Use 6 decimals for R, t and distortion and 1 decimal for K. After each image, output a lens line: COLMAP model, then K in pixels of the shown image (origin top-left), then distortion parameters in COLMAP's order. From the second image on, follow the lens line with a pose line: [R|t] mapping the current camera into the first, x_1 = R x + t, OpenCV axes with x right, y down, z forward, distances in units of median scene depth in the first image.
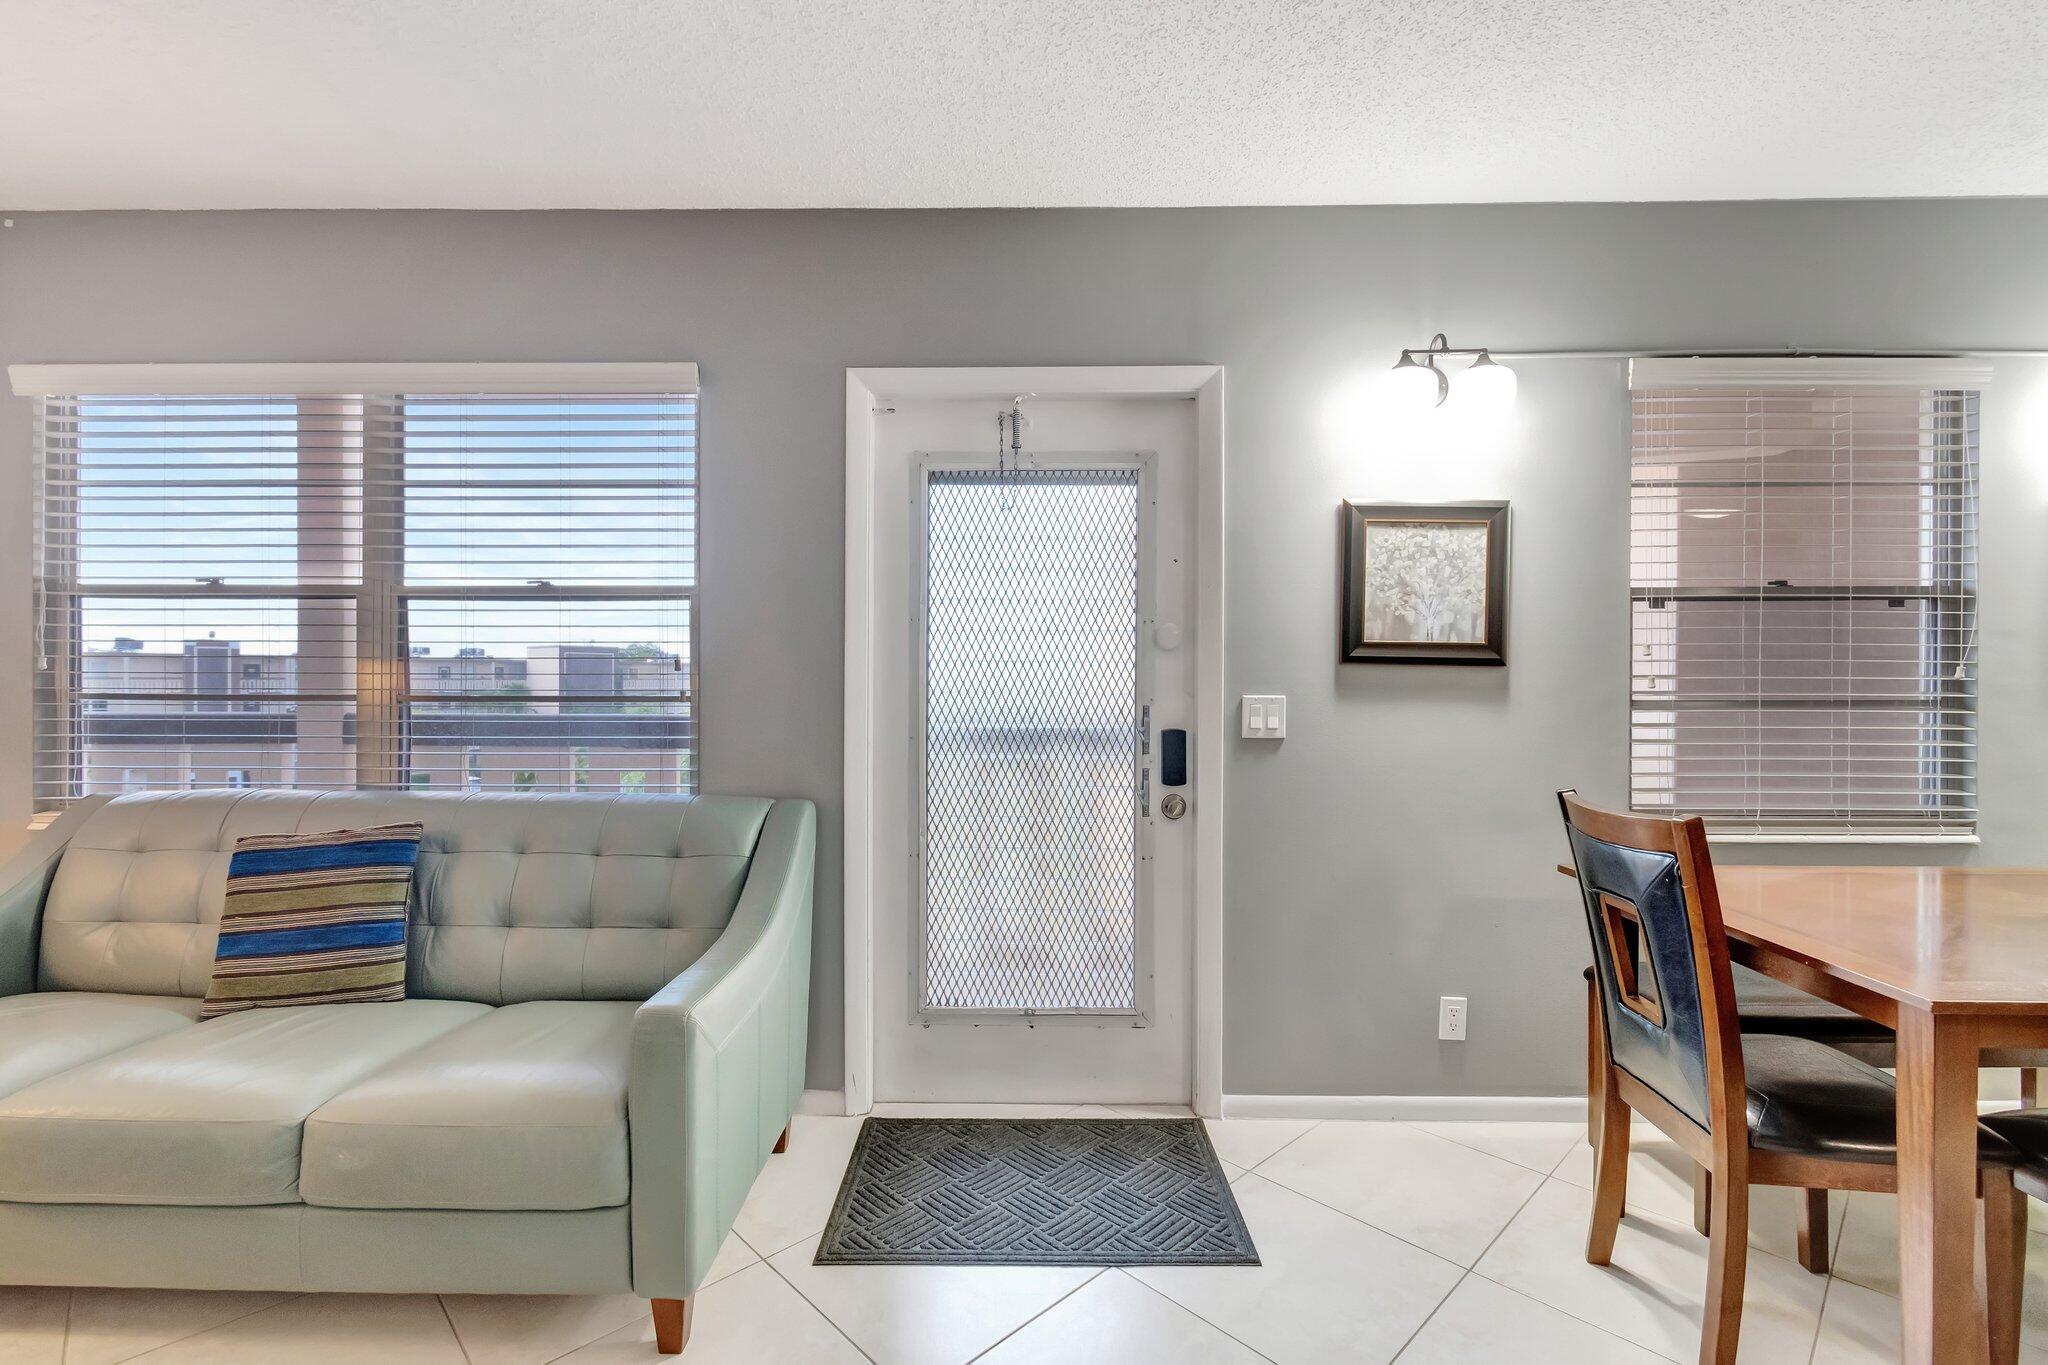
lens RADIAL K [[933.7, 0, 1019.0], [0, 933.7, 669.0], [0, 0, 1]] dist [-0.000351, -0.000447]
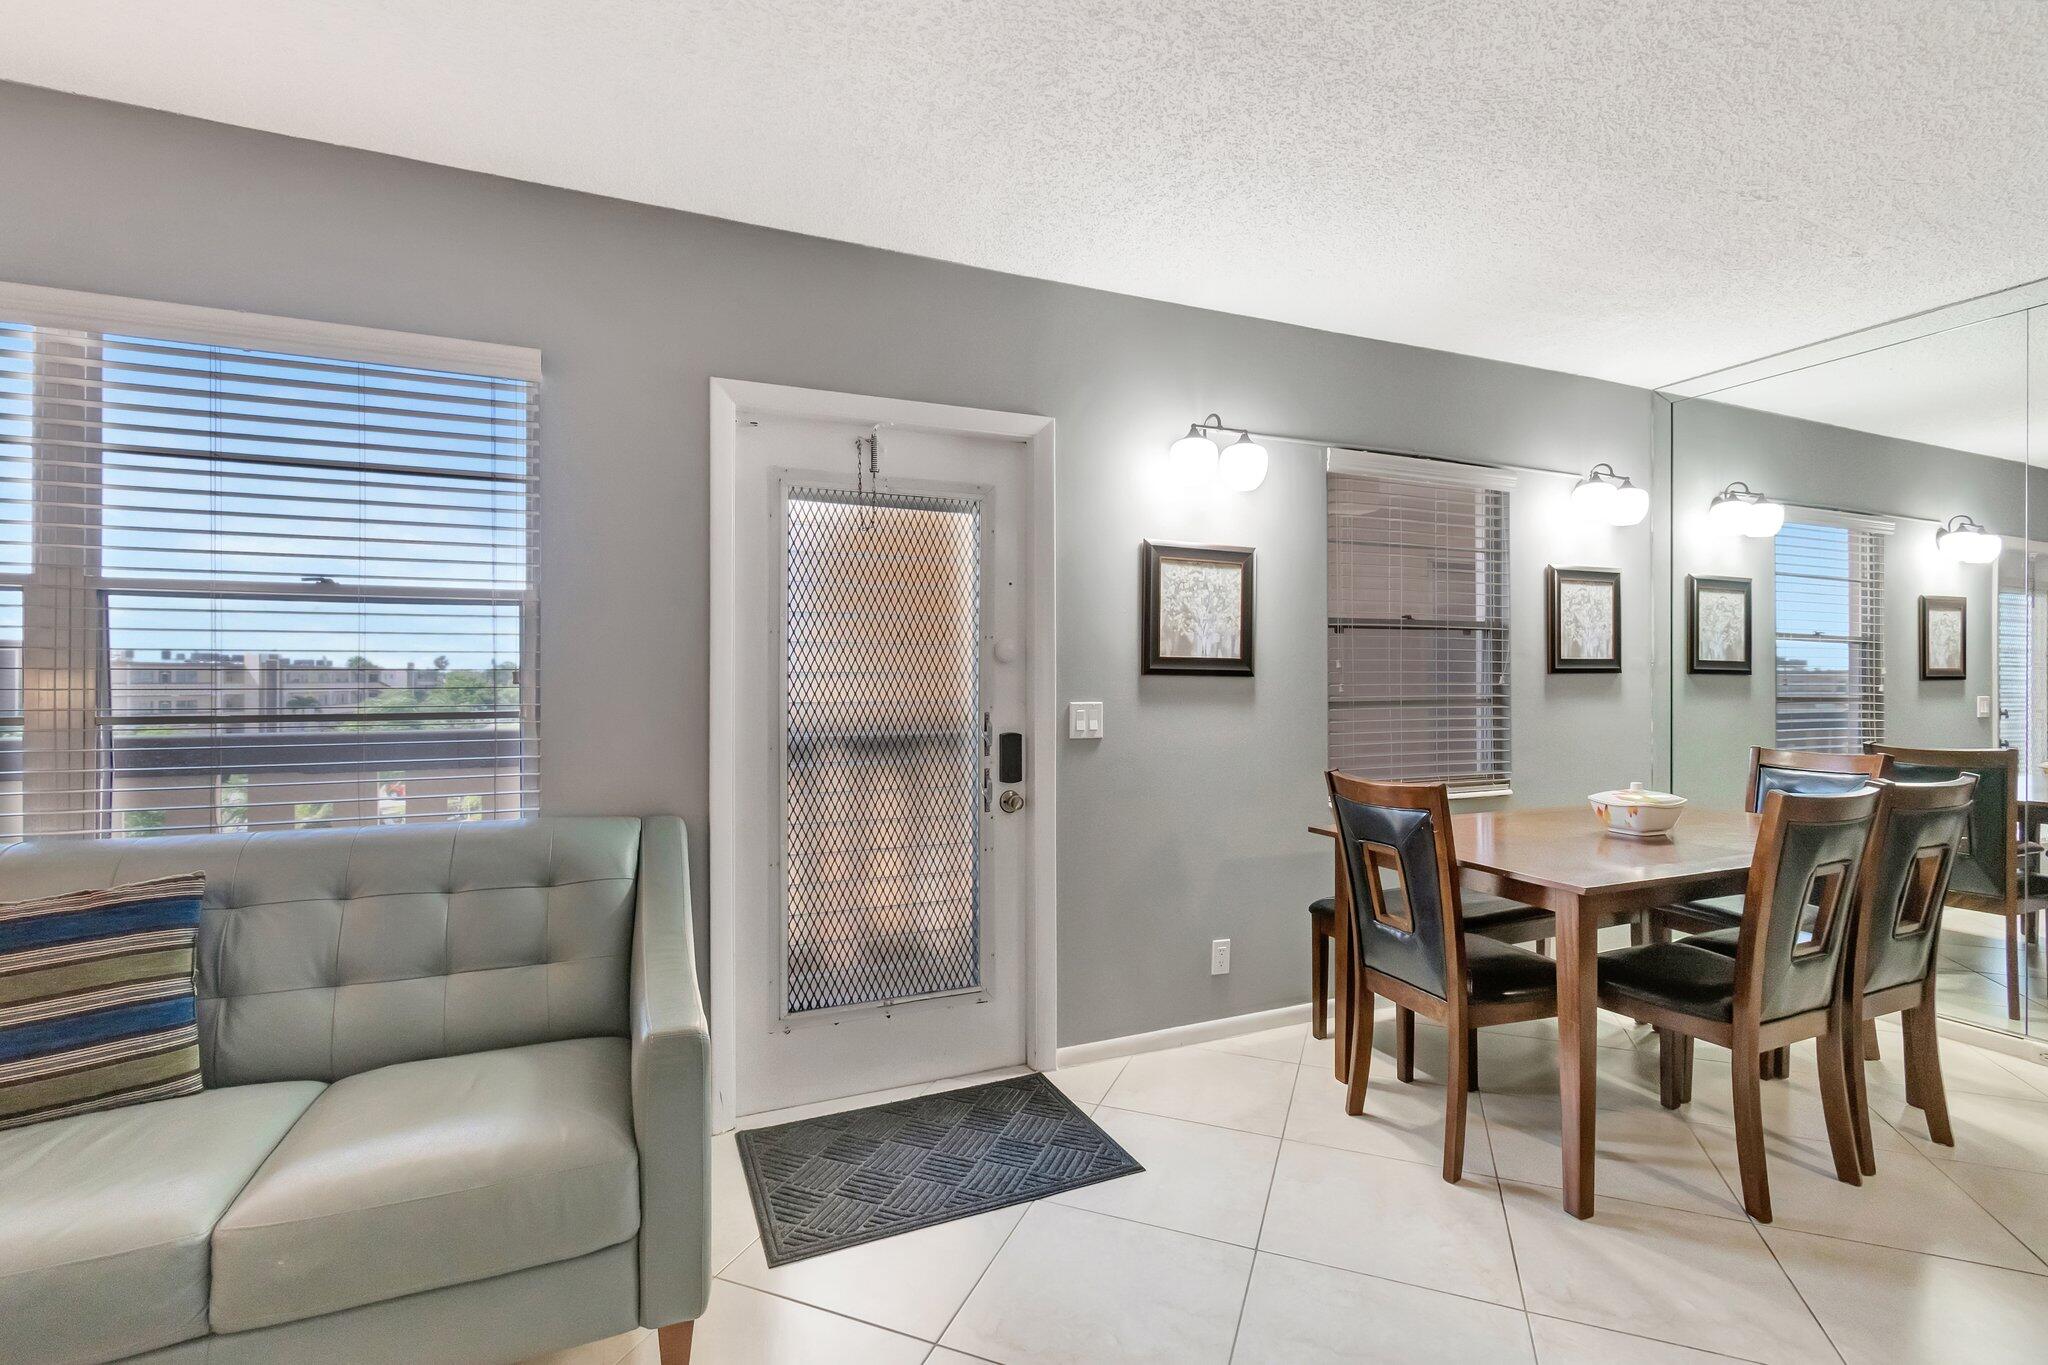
lens RADIAL K [[933.7, 0, 977.6], [0, 933.7, 678.0], [0, 0, 1]] dist [-0.000351, -0.000447]
pose [[0.912147, -0.002484, 0.409855, -0.351006], [0.003413, 0.999993, -0.001535, -0.000725], [-0.409849, 0.002799, 0.912149, -0.015796]]
